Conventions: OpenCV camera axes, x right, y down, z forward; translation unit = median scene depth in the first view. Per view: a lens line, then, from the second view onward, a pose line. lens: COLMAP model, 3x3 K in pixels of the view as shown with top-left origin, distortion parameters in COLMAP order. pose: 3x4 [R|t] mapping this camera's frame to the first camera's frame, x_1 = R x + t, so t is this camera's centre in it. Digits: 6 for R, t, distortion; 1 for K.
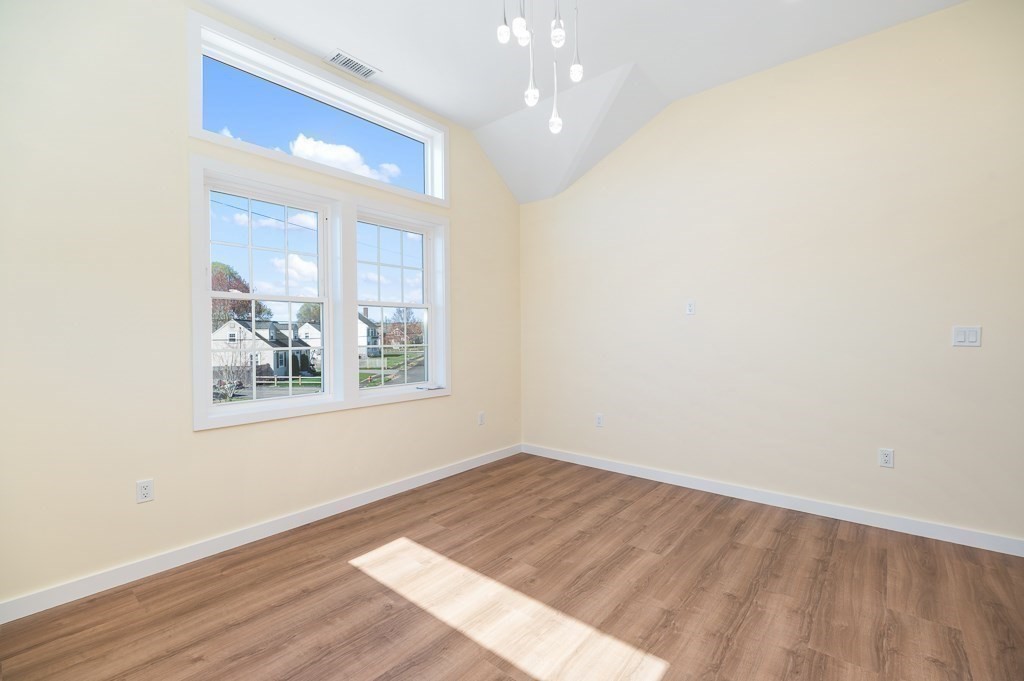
lens RADIAL K [[446.3, 0, 520.3], [0, 446.3, 331.0], [0, 0, 1]] dist [-0.003866, -0.001456]
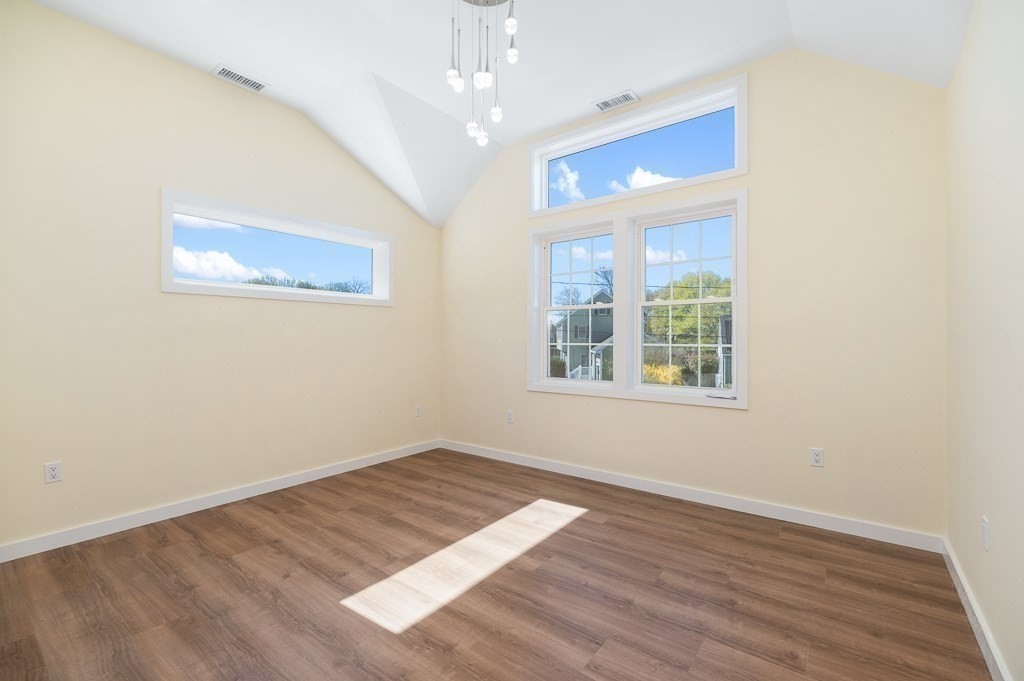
lens RADIAL K [[446.3, 0, 522.4], [0, 446.3, 343.7], [0, 0, 1]] dist [-0.003866, -0.001456]
pose [[0.039042, 0.019664, -0.999044, 0.893394], [0.008462, 0.999764, 0.020009, 0.002675], [0.999202, -0.009235, 0.038867, 0.819545]]
